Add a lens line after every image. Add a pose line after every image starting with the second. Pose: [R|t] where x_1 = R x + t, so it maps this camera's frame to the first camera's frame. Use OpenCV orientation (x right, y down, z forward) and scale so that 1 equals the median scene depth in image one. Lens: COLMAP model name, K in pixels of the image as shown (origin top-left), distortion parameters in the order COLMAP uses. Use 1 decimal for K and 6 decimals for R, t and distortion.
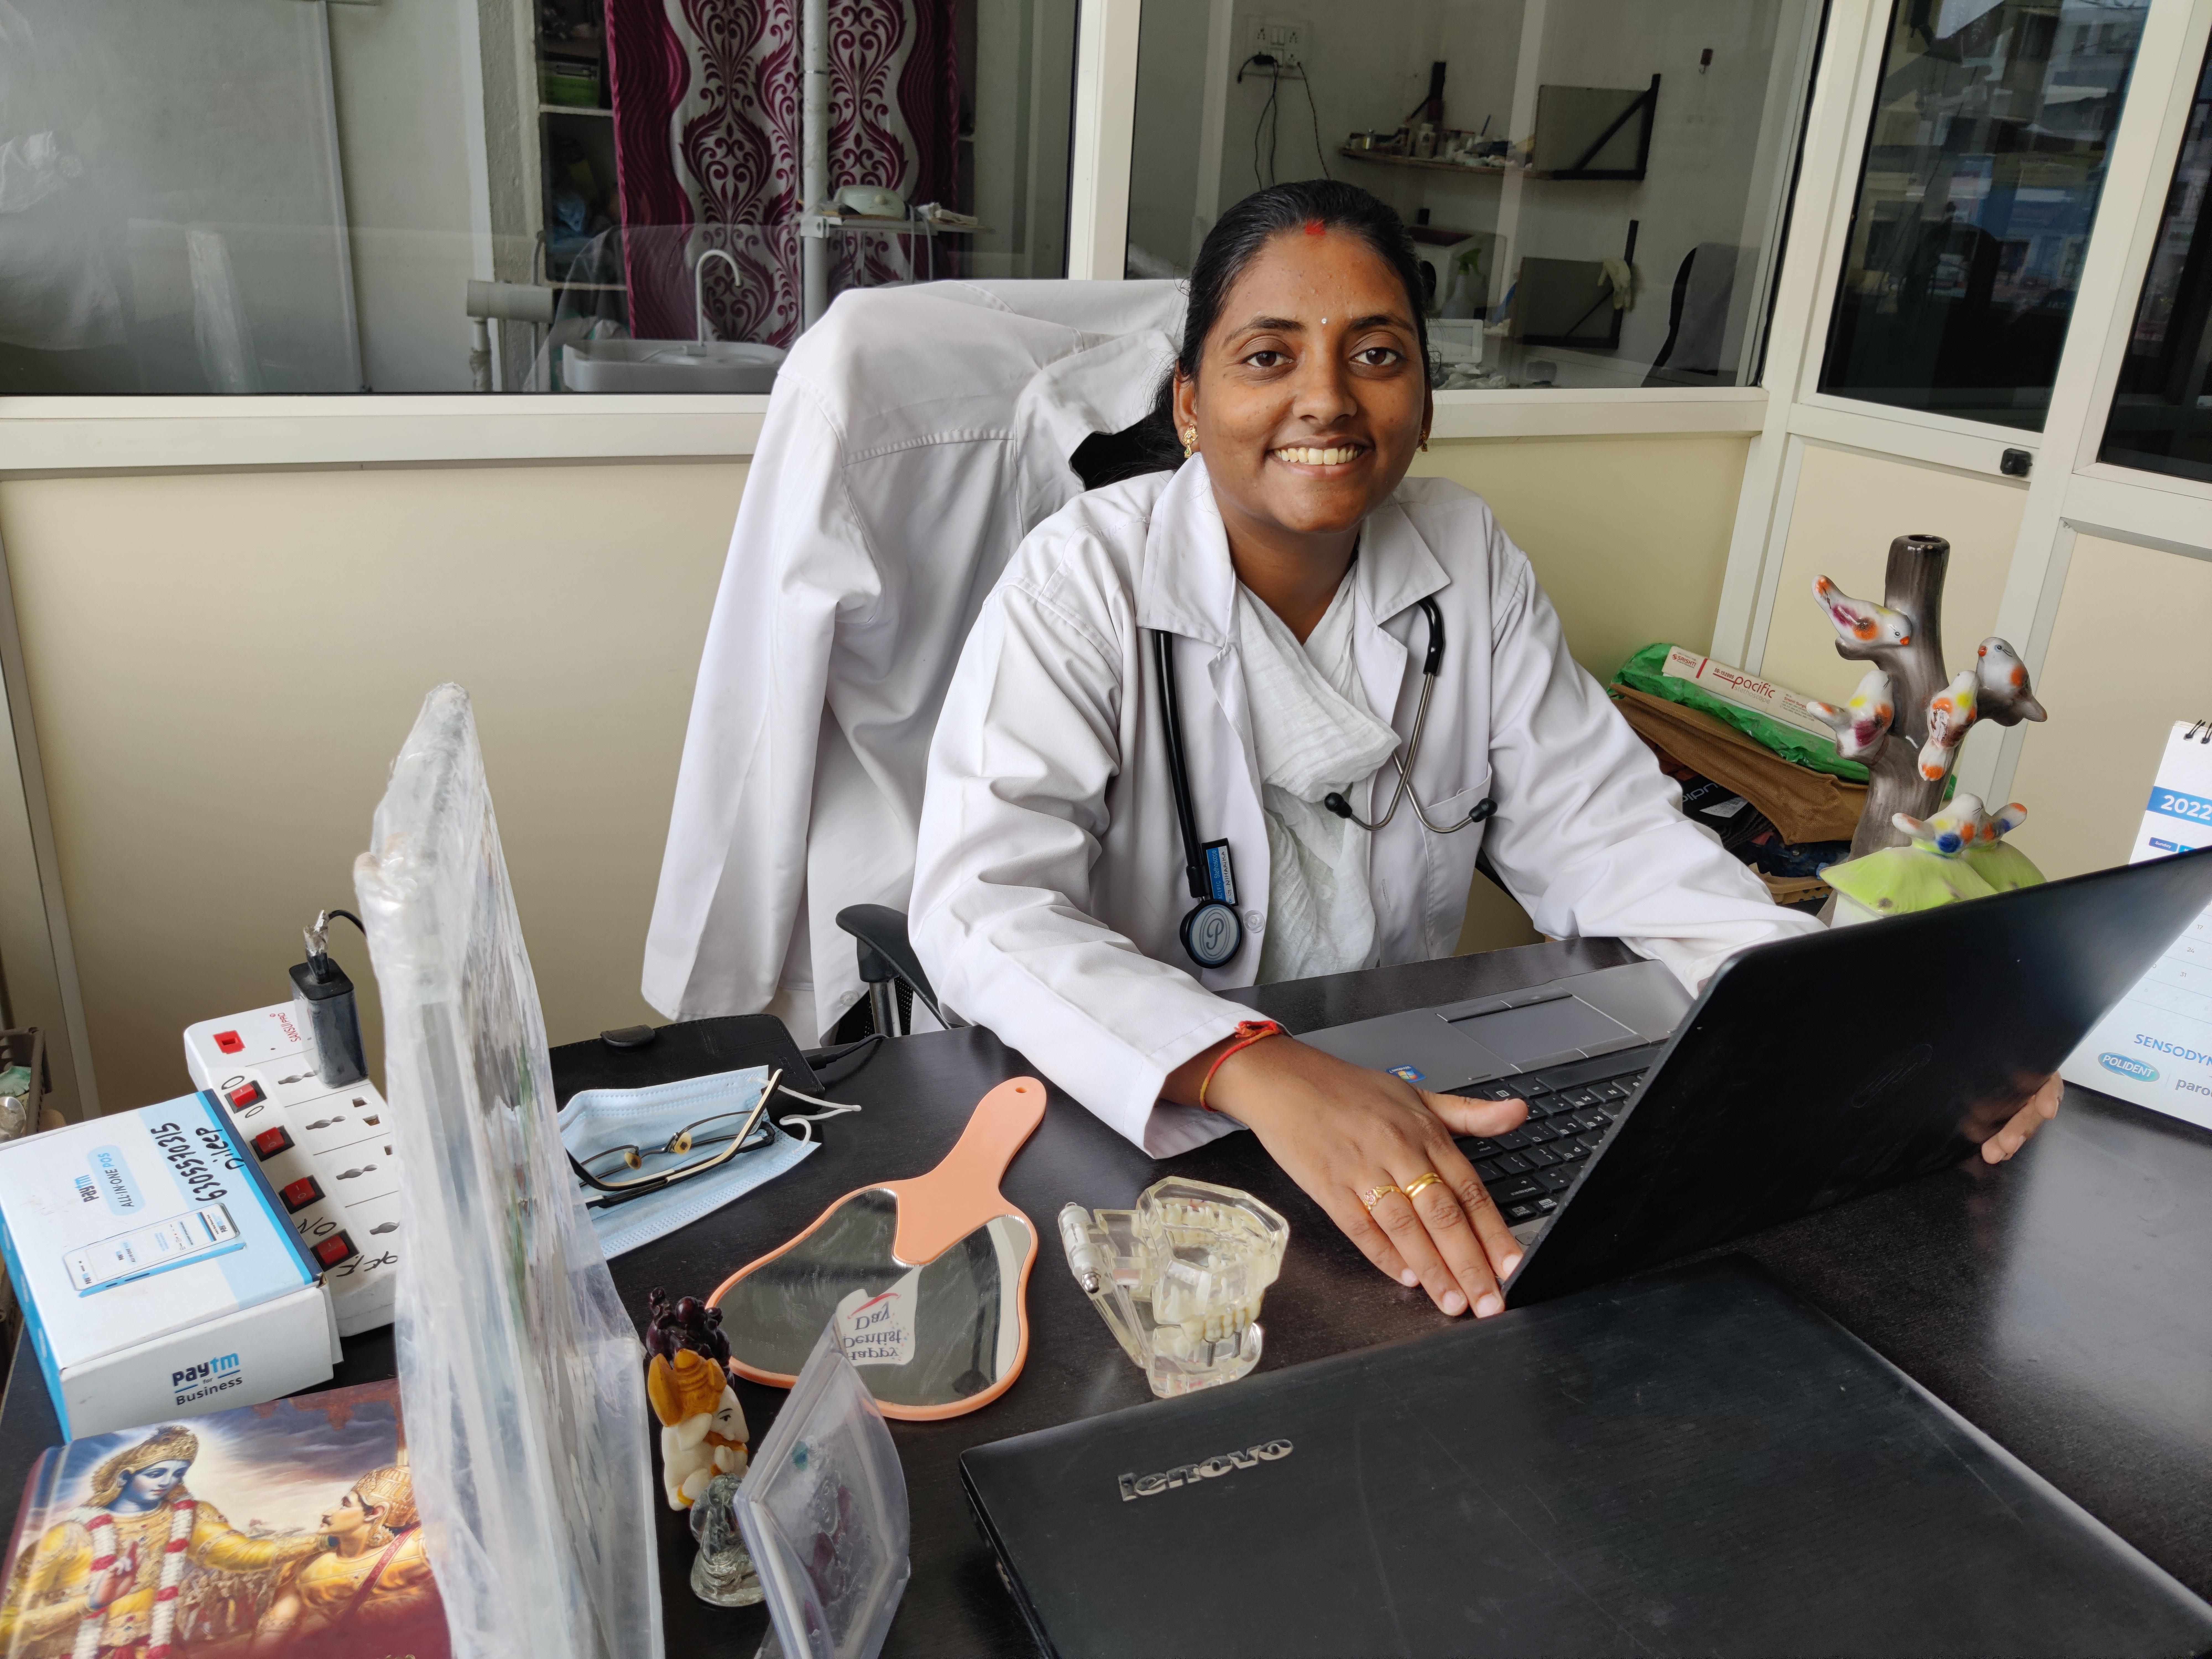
lens RADIAL K [[1664.8, 0, 1104.5], [0, 1664.8, 823.3], [0, 0, 1]] dist [0.004921, -0.006288]
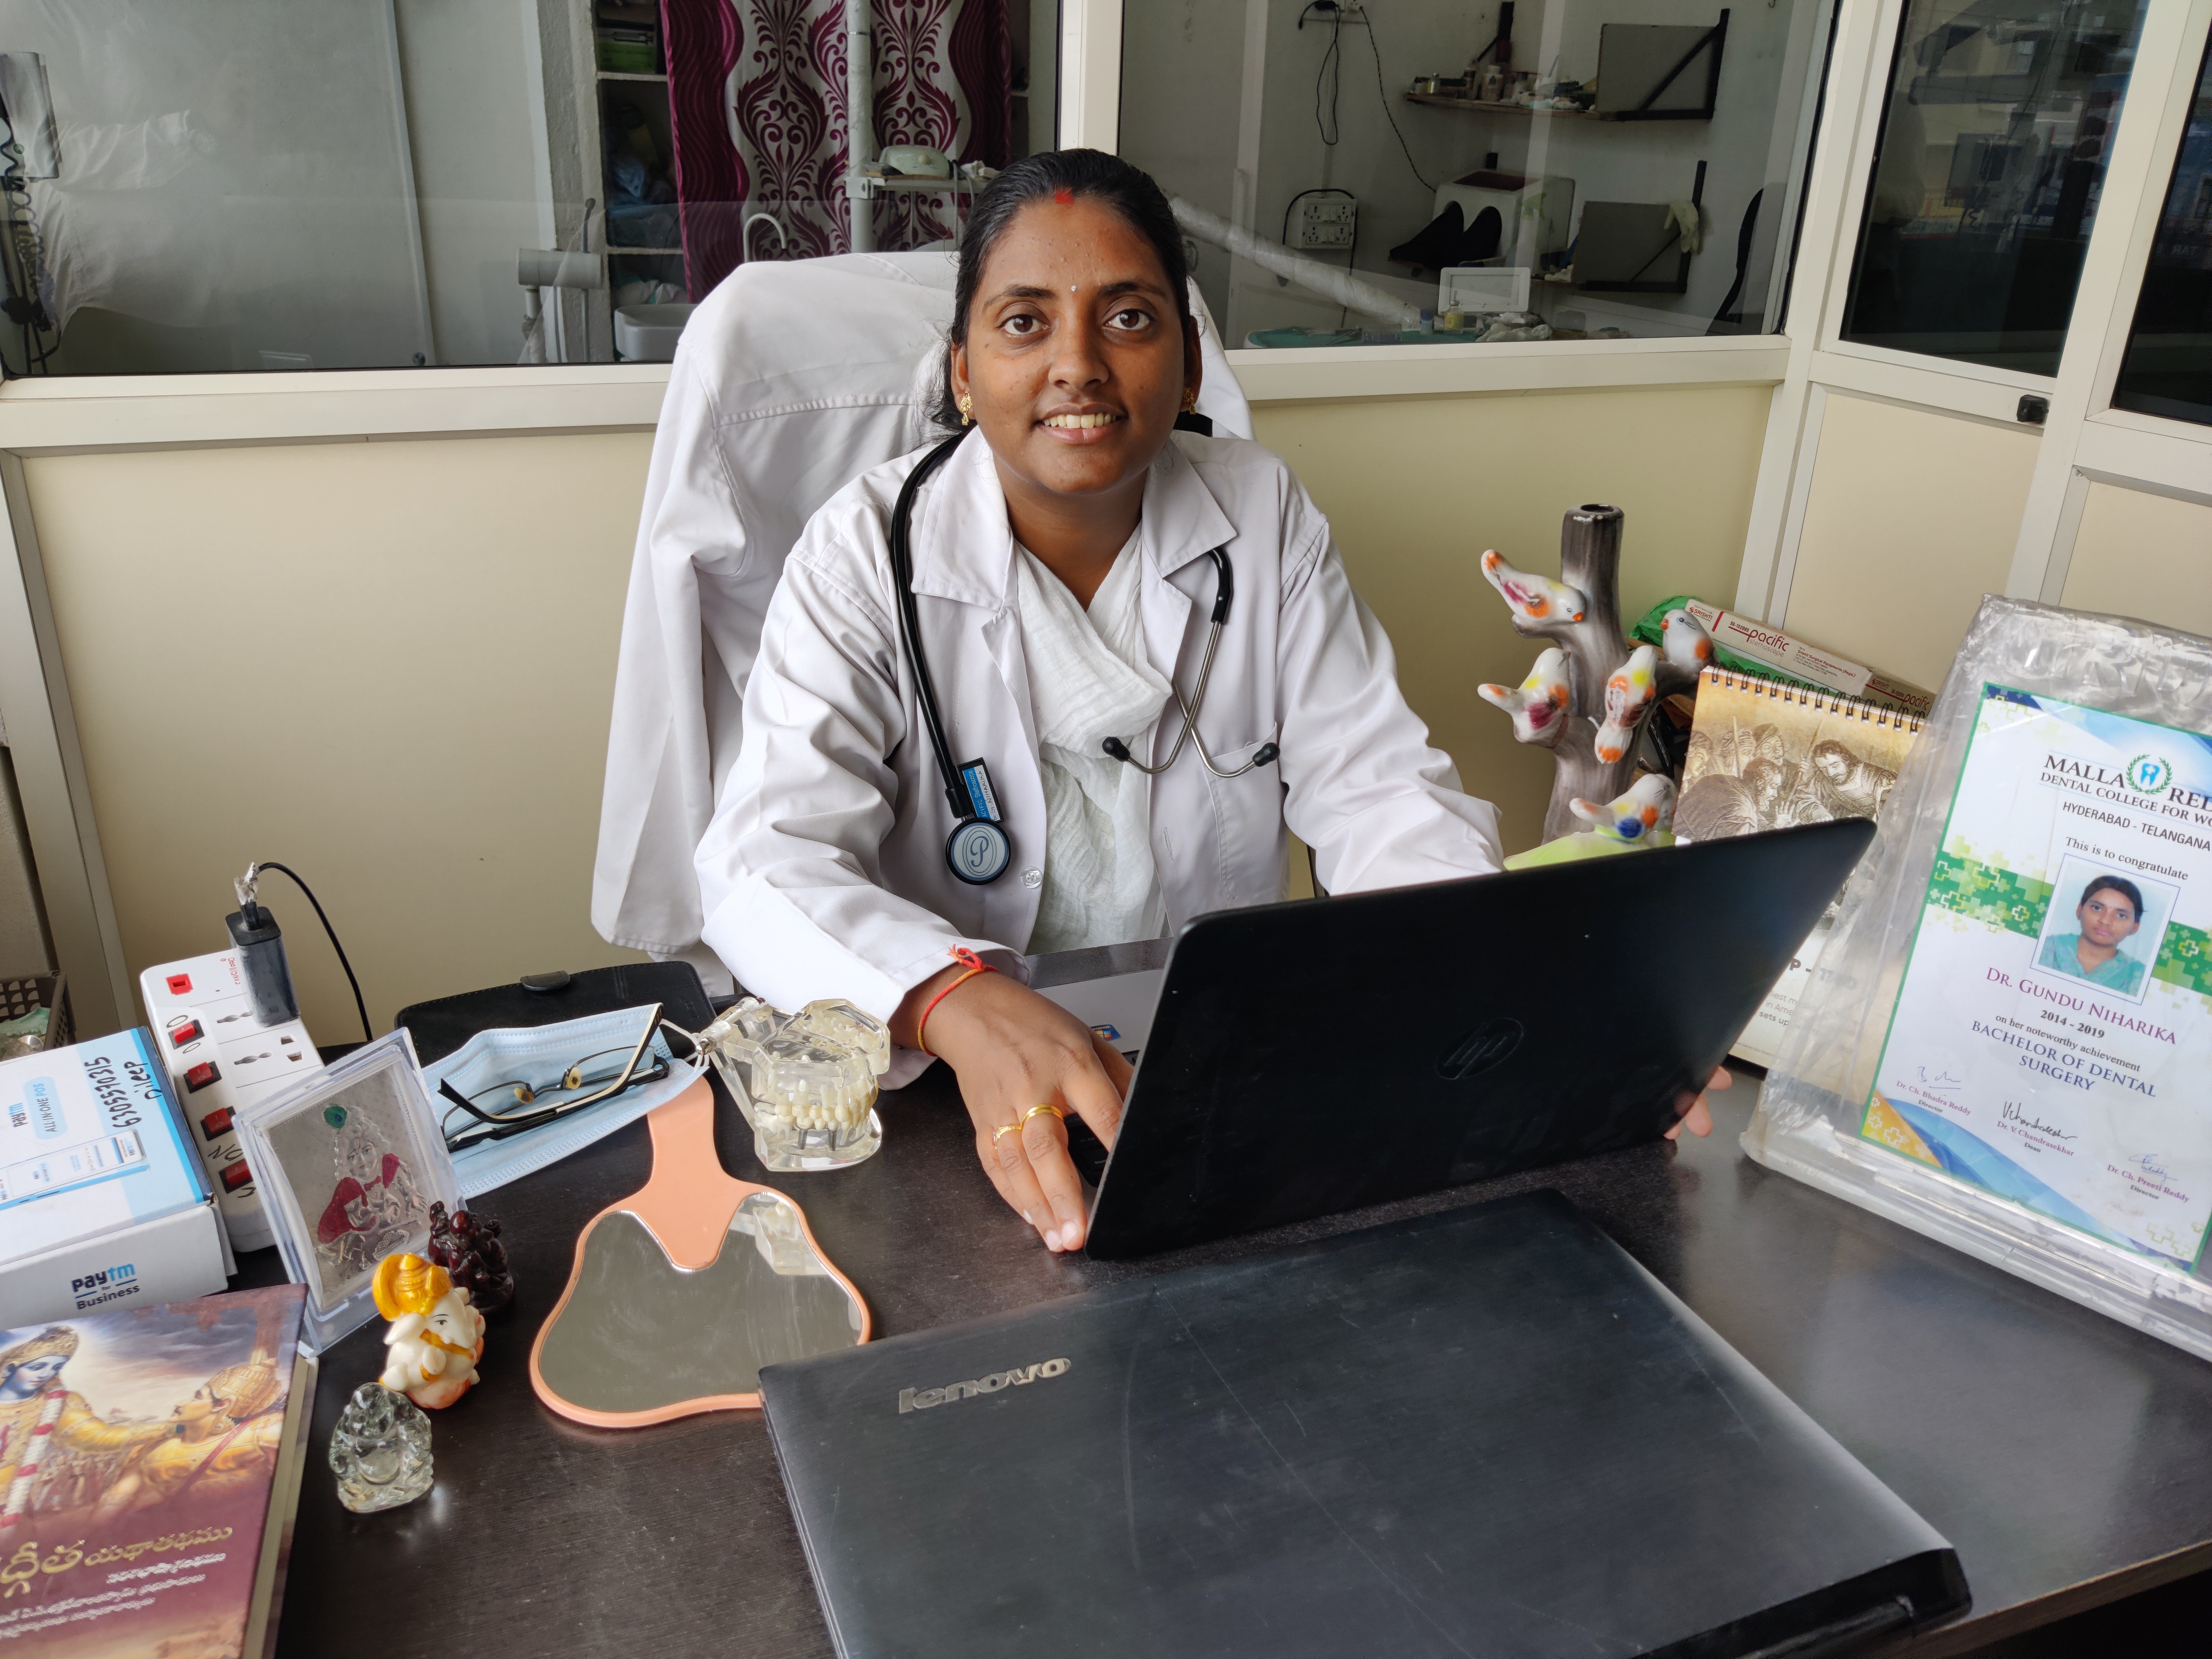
lens RADIAL K [[1647.5, 0, 1111.4], [0, 1647.5, 871.4], [0, 0, 1]] dist [-0.019786, 0.016807]
pose [[0.998310, 0.000511, -0.058119, 0.161166], [0.002720, 0.998455, 0.055504, 0.001072], [0.058057, -0.055568, 0.996766, -0.022756]]
